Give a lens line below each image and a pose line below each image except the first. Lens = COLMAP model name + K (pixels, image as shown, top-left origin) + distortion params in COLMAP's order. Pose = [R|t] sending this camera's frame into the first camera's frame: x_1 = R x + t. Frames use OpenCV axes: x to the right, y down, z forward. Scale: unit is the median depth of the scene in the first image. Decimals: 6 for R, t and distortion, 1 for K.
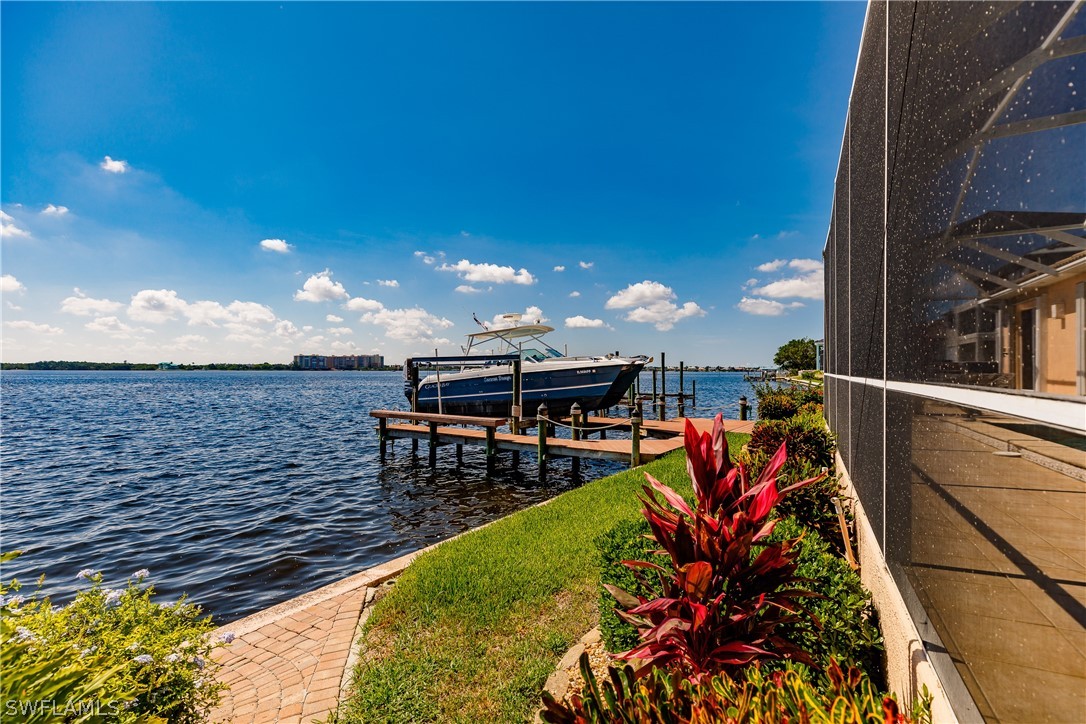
lens RADIAL K [[484.8, 0, 542.4], [0, 484.8, 367.2], [0, 0, 1]] dist [0.006231, 0.000113]
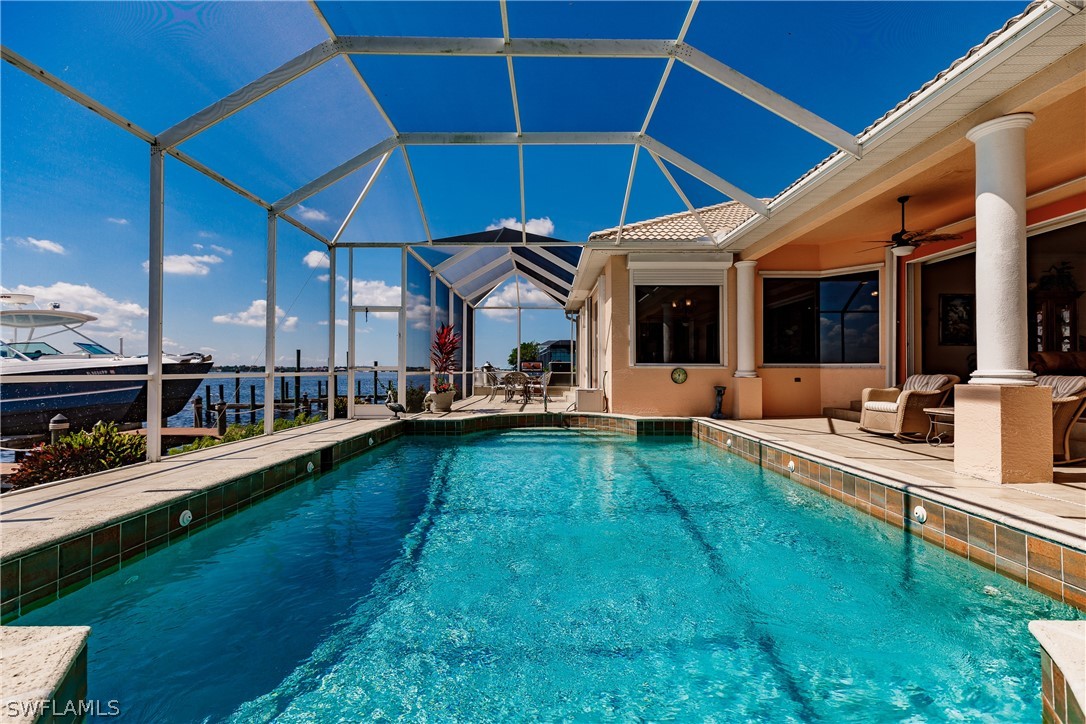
lens RADIAL K [[484.8, 0, 542.4], [0, 484.8, 367.2], [0, 0, 1]] dist [0.006231, 0.000113]
pose [[0.881747, 0.000167, 0.471723, 0.327656], [0.000252, 1.000000, -0.000826, 0.000863], [-0.471723, 0.000847, 0.881746, -0.020591]]
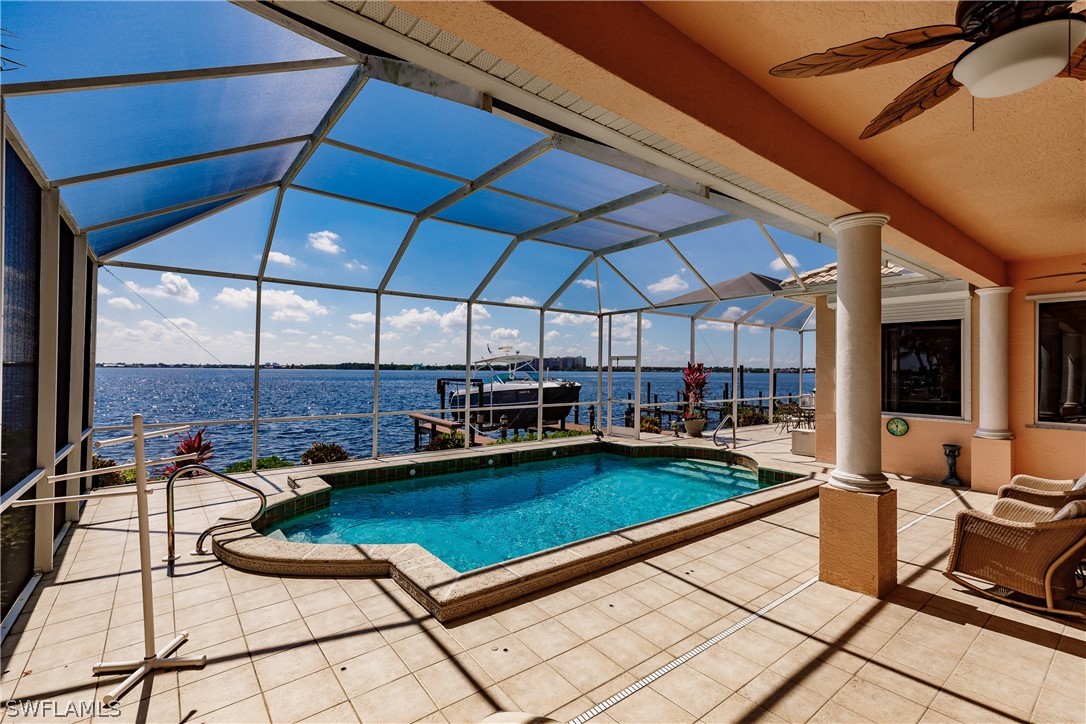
lens RADIAL K [[484.8, 0, 542.4], [0, 484.8, 367.2], [0, 0, 1]] dist [0.006231, 0.000113]
pose [[0.916887, 0.002383, -0.399140, 0.649267], [-0.003109, 0.999994, -0.001172, -0.057003], [0.399135, 0.002315, 0.916889, -0.223298]]
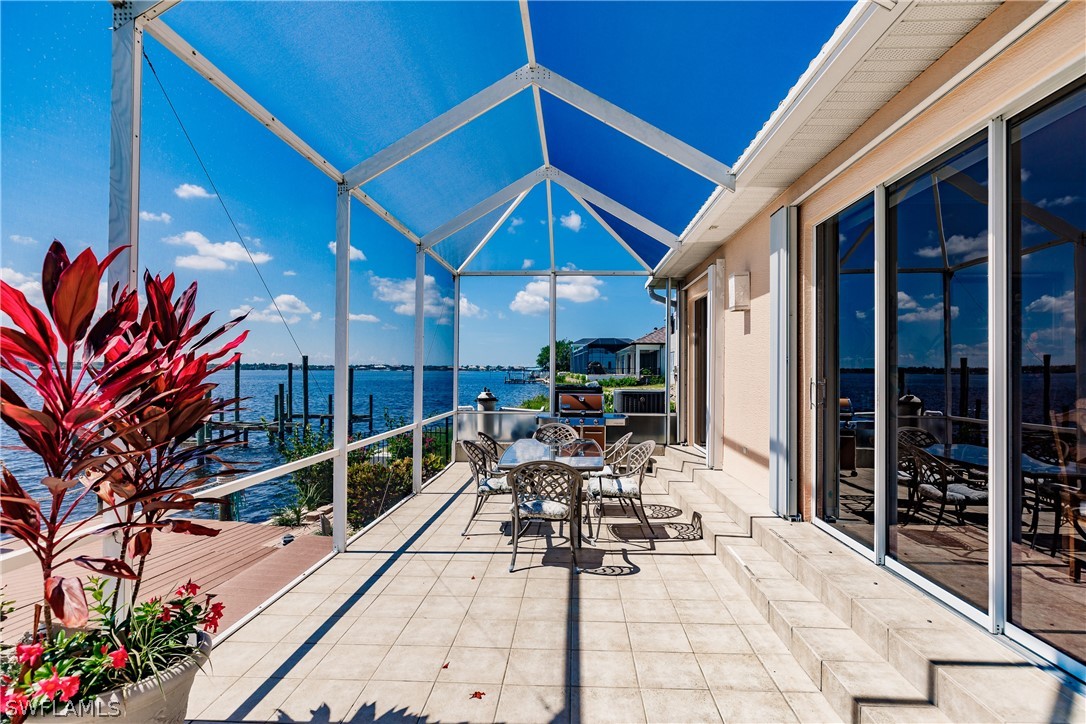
lens RADIAL K [[512.3, 0, 550.2], [0, 512.3, 367.2], [0, 0, 1]] dist [0.001601, 0.000006]
pose [[0.903057, 0.004383, 0.429498, 0.596339], [-0.005351, 0.999985, 0.001046, -0.041215], [-0.429487, -0.003242, 0.903067, 0.555199]]
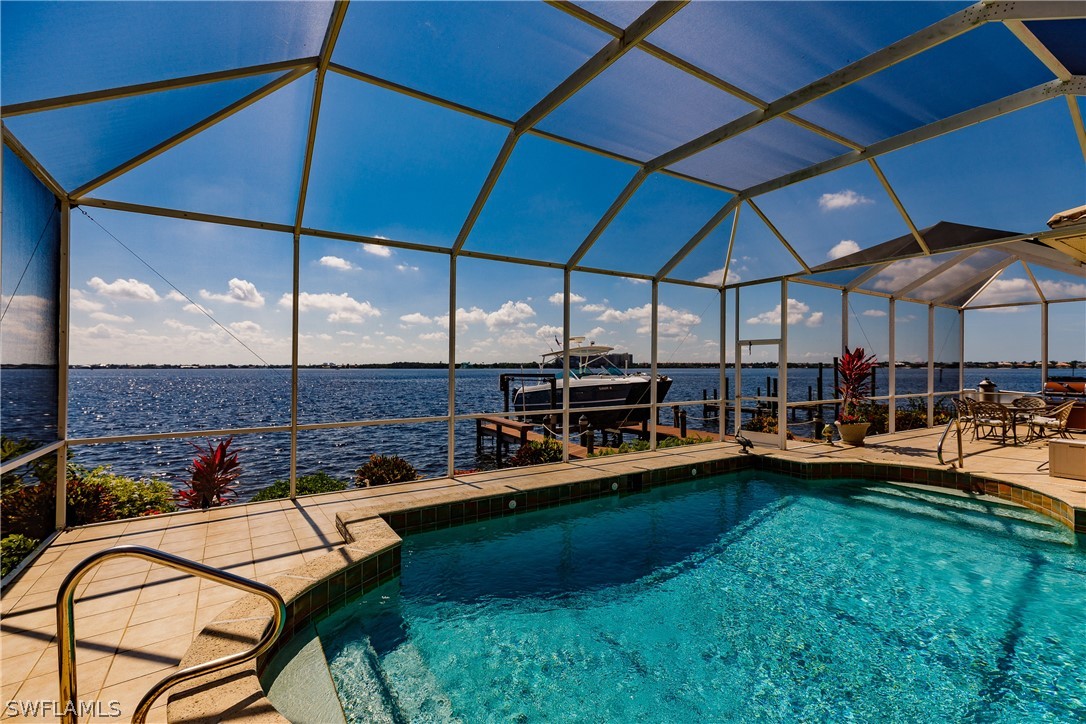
lens RADIAL K [[484.8, 0, 542.4], [0, 484.8, 367.2], [0, 0, 1]] dist [0.006231, 0.000113]
pose [[0.875682, -0.003928, -0.482873, 0.495770], [0.006562, 0.999971, 0.003766, -0.045282], [0.482844, -0.006466, 0.875682, -0.092740]]
